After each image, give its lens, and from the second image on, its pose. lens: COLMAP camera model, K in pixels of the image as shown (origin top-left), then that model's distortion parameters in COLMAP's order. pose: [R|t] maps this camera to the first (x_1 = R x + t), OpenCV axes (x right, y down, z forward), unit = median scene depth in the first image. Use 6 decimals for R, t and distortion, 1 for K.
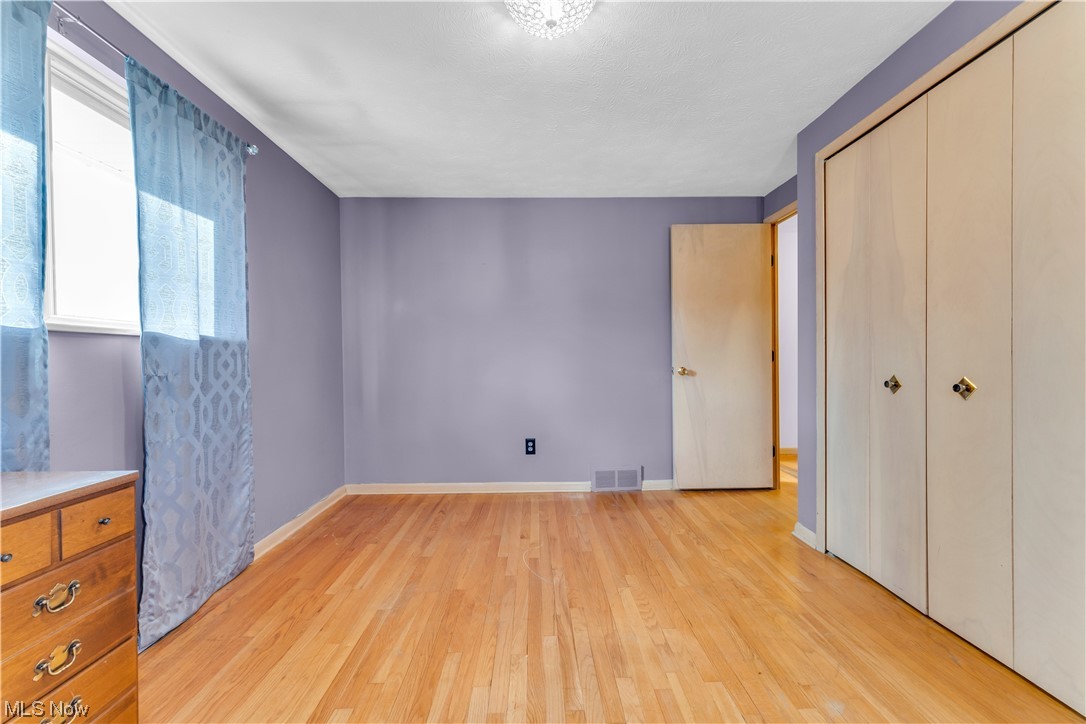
lens RADIAL K [[438.9, 0, 542.9], [0, 438.9, 361.7], [0, 0, 1]] dist [-0.000086, -0.000023]
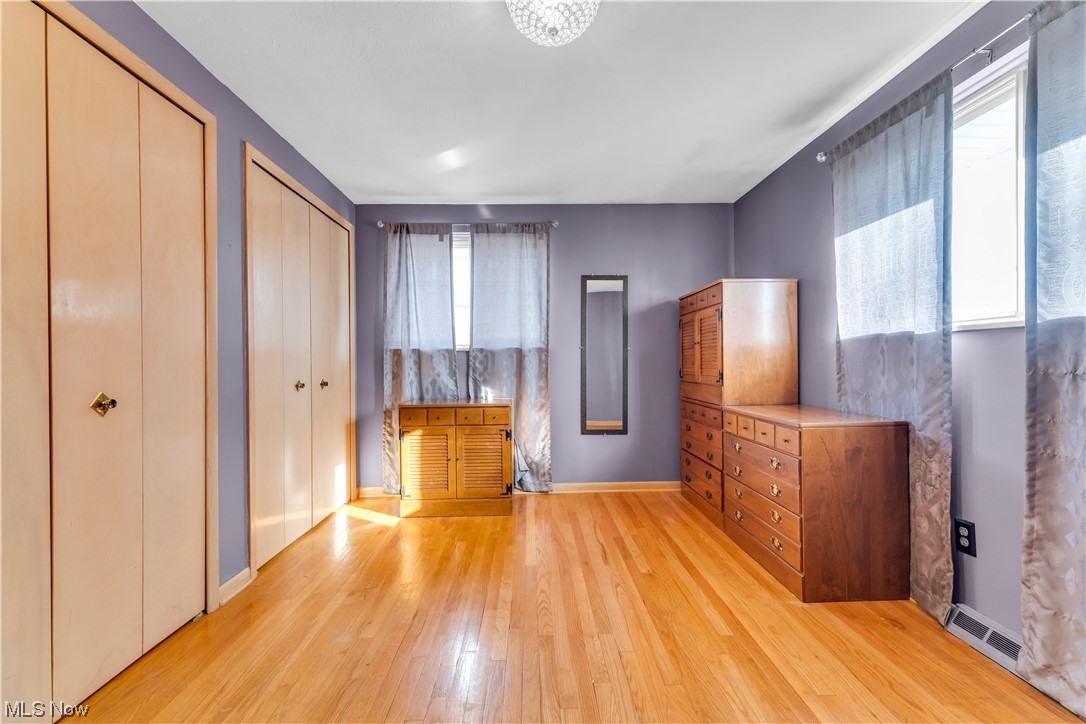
lens RADIAL K [[438.9, 0, 543.1], [0, 438.9, 362.5], [0, 0, 1]] dist [-0.000086, -0.000023]
pose [[-0.999703, 0.021821, -0.010853, 0.065558], [0.021781, 0.999756, 0.003747, -0.009069], [0.010932, 0.003510, -0.999934, 1.980059]]
